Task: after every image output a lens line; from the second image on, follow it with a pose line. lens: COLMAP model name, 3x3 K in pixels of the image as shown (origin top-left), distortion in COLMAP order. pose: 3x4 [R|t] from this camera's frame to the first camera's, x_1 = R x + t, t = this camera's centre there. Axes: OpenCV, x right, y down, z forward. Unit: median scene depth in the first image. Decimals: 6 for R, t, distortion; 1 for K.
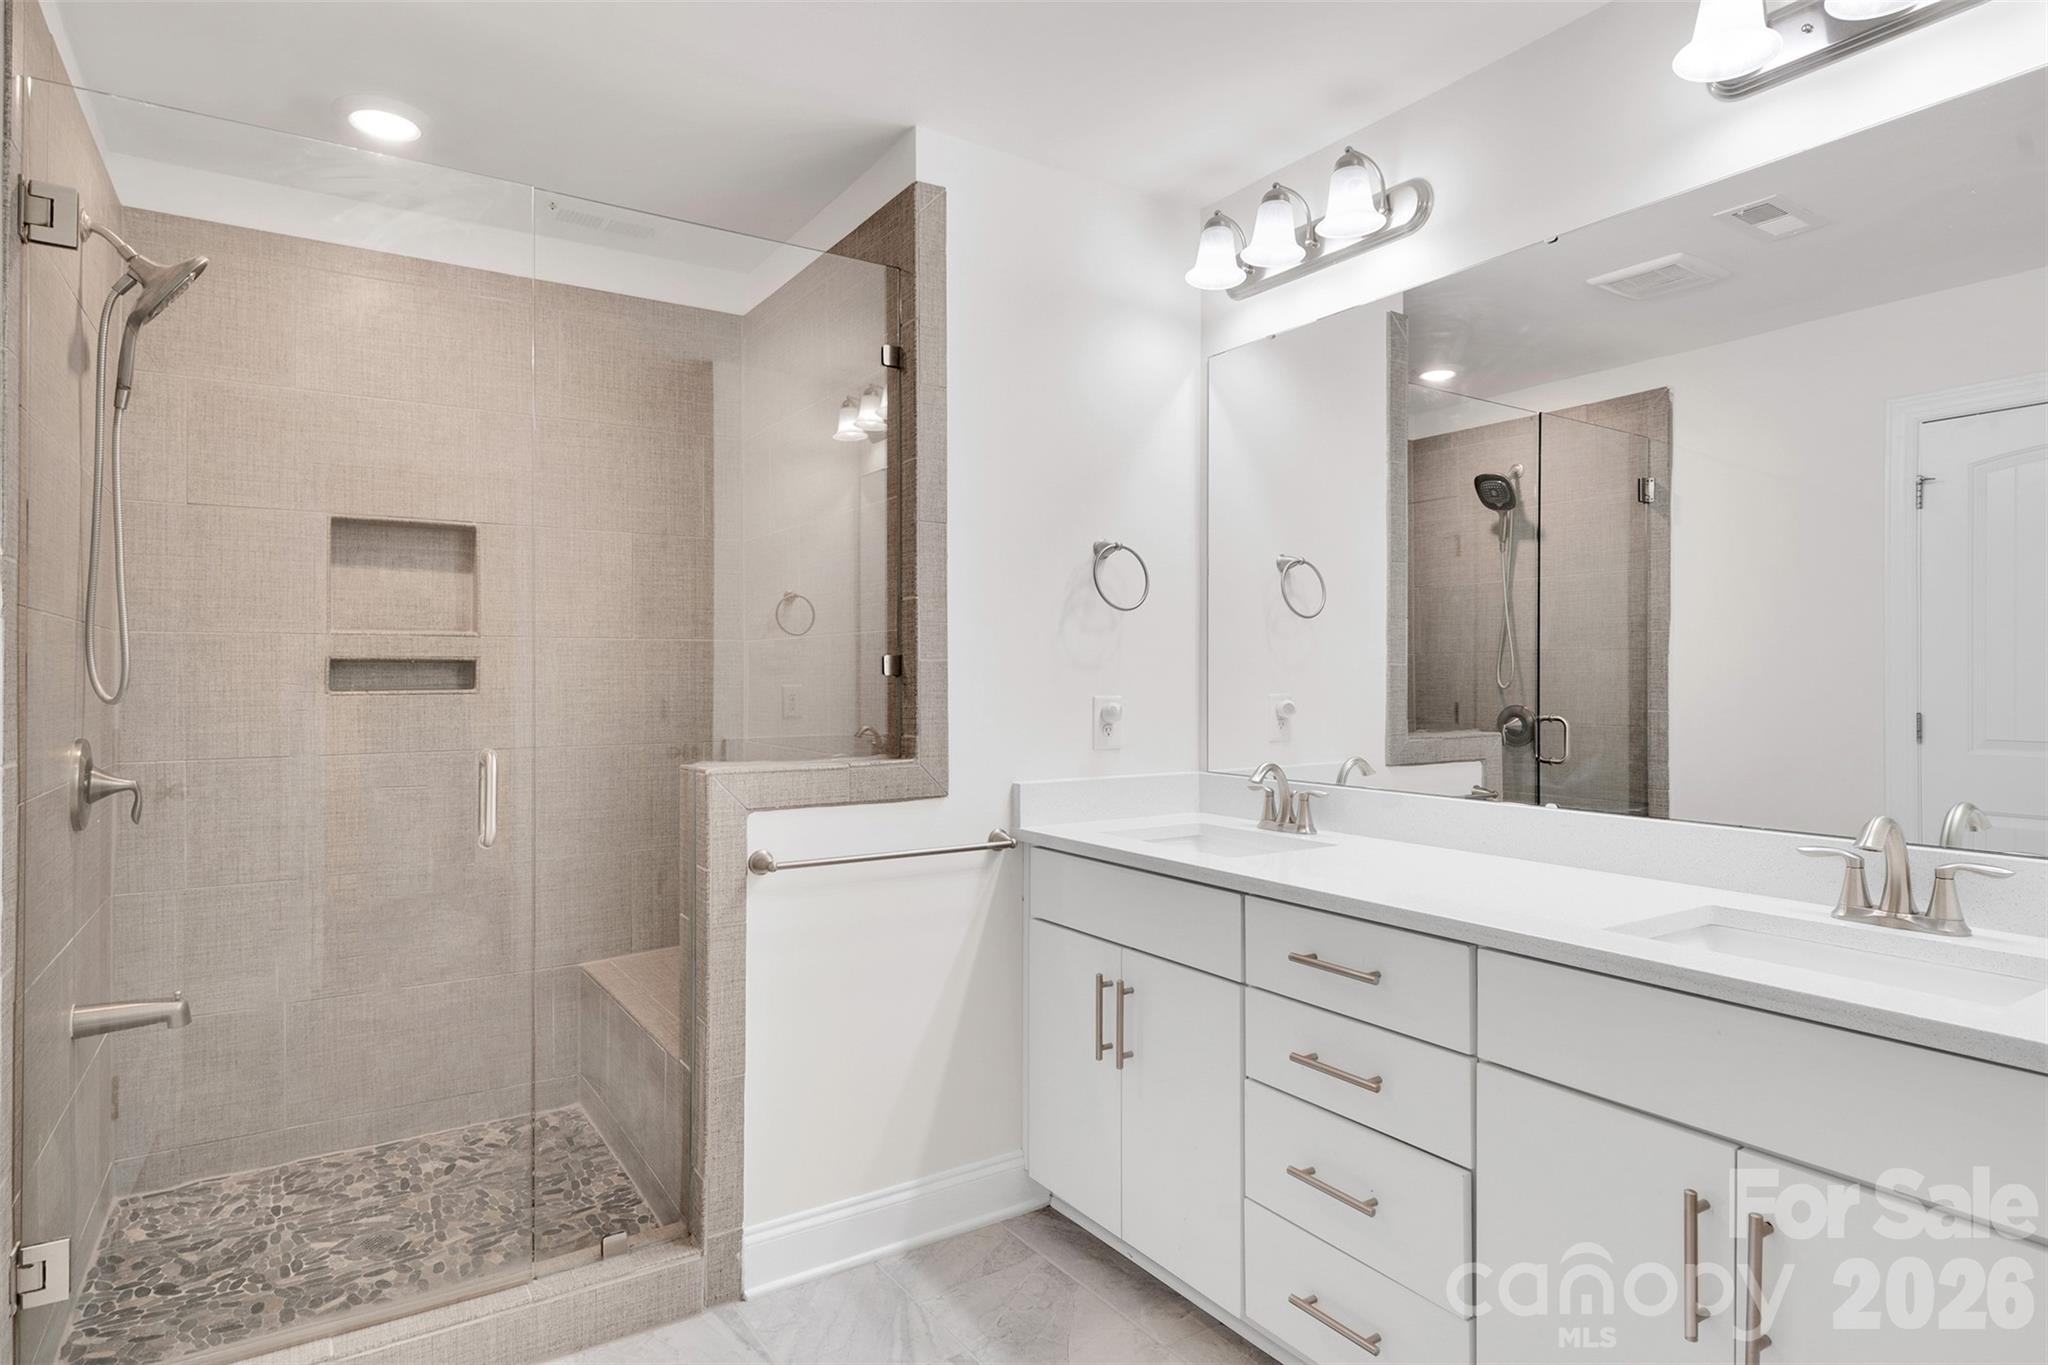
lens RADIAL K [[1153.1, 0, 1024.0], [0, 1153.1, 682.5], [0, 0, 1]] dist [0.042926, 0.000804]
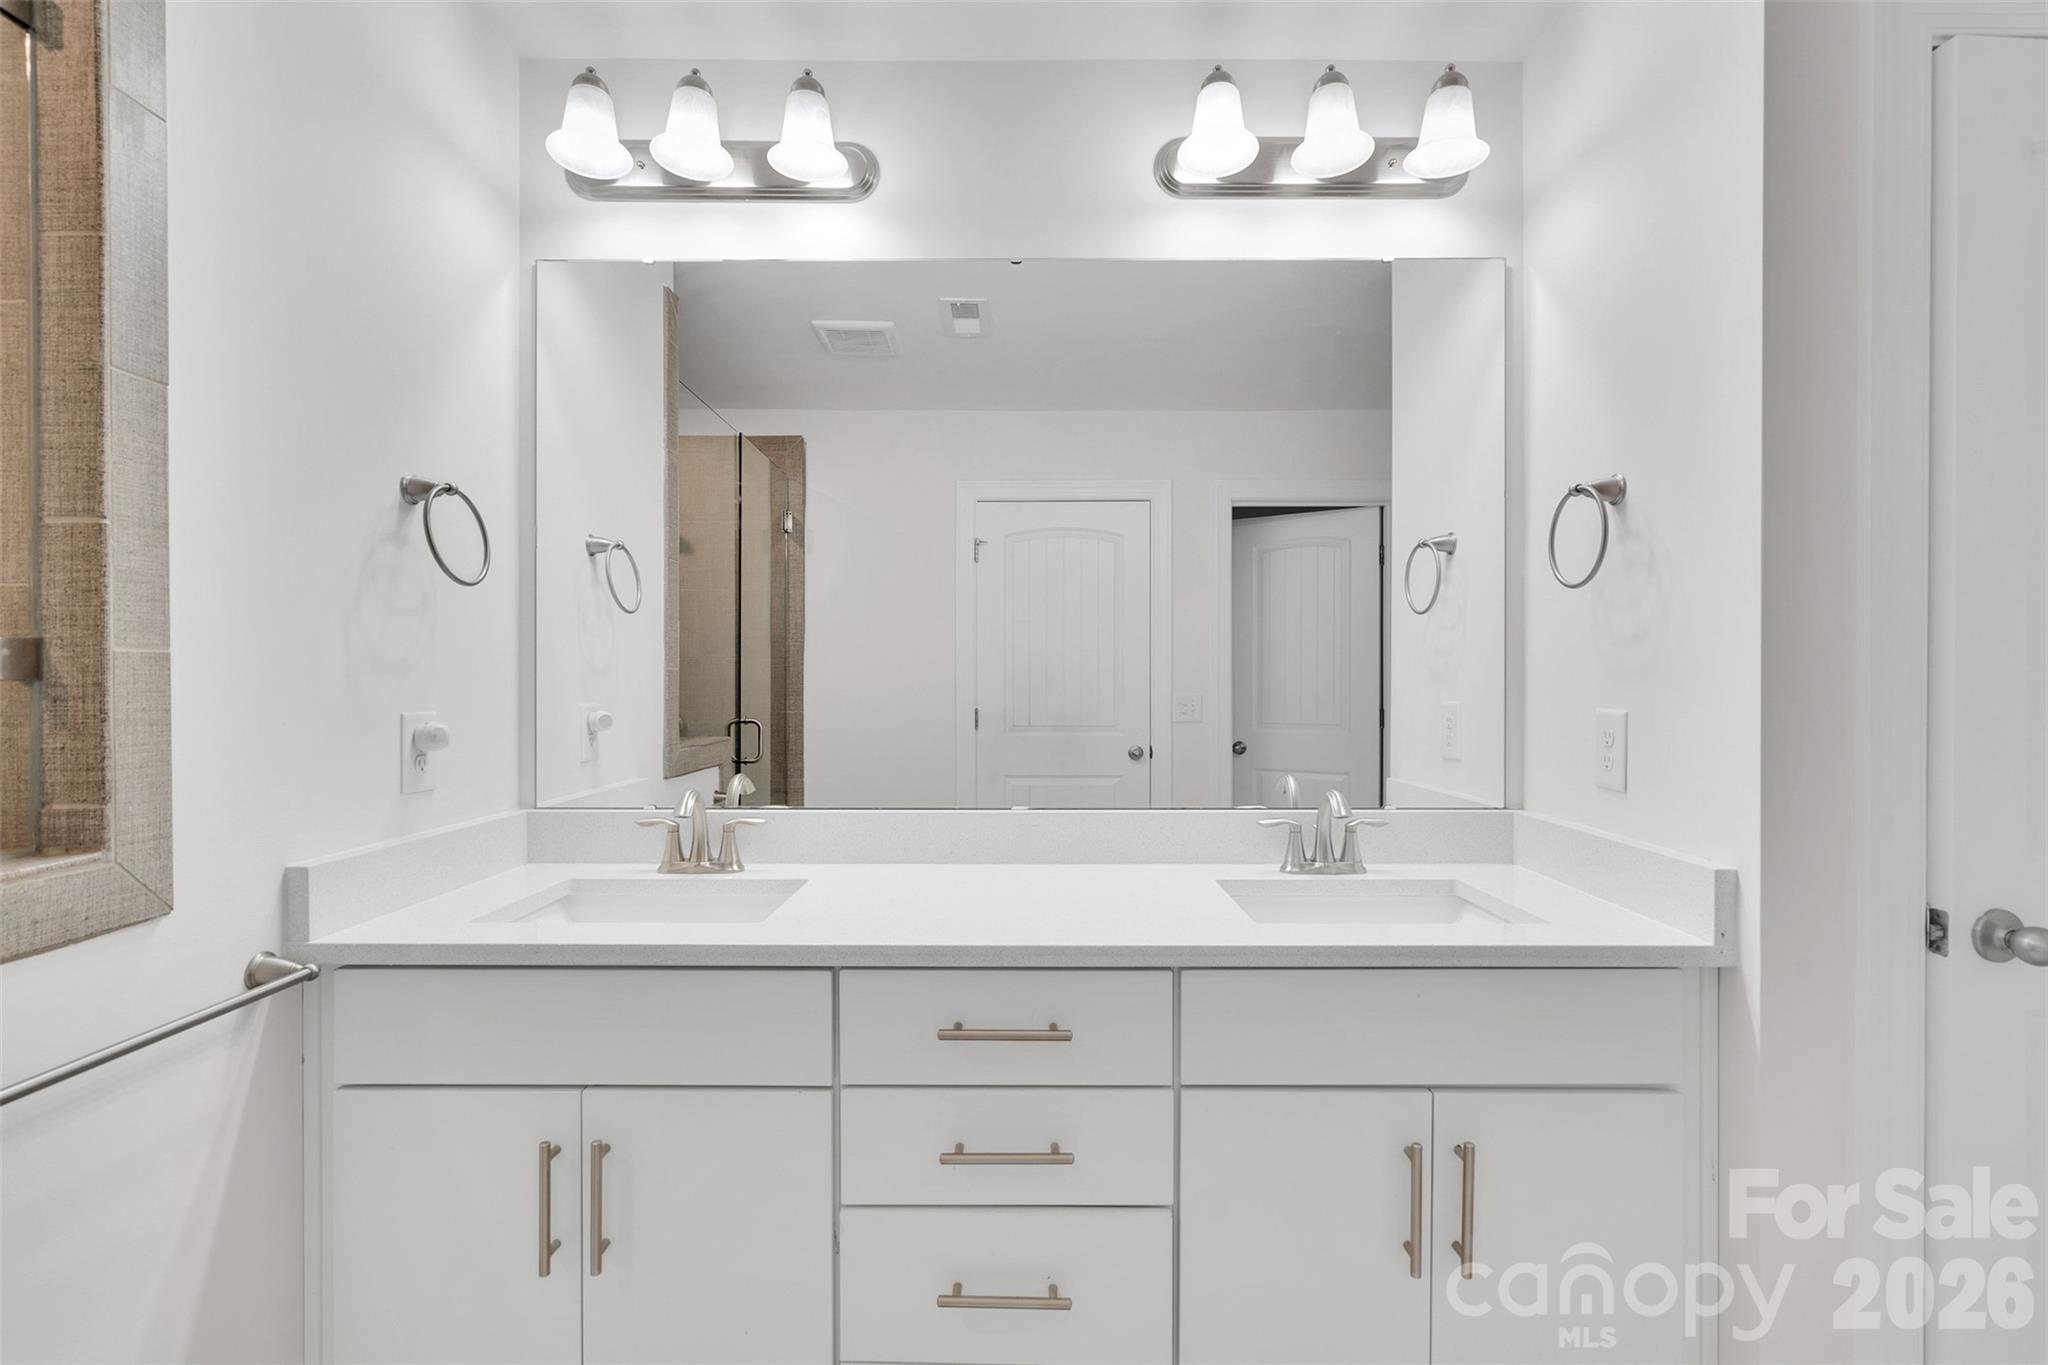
lens RADIAL K [[968.7, 0, 1024.0], [0, 968.7, 682.5], [0, 0, 1]] dist [0.018090, -0.000079]
pose [[0.546221, 0.000621, 0.837641, -0.219231], [0.002865, 0.999992, -0.002610, -0.003032], [-0.837636, 0.003826, 0.546215, 0.428315]]
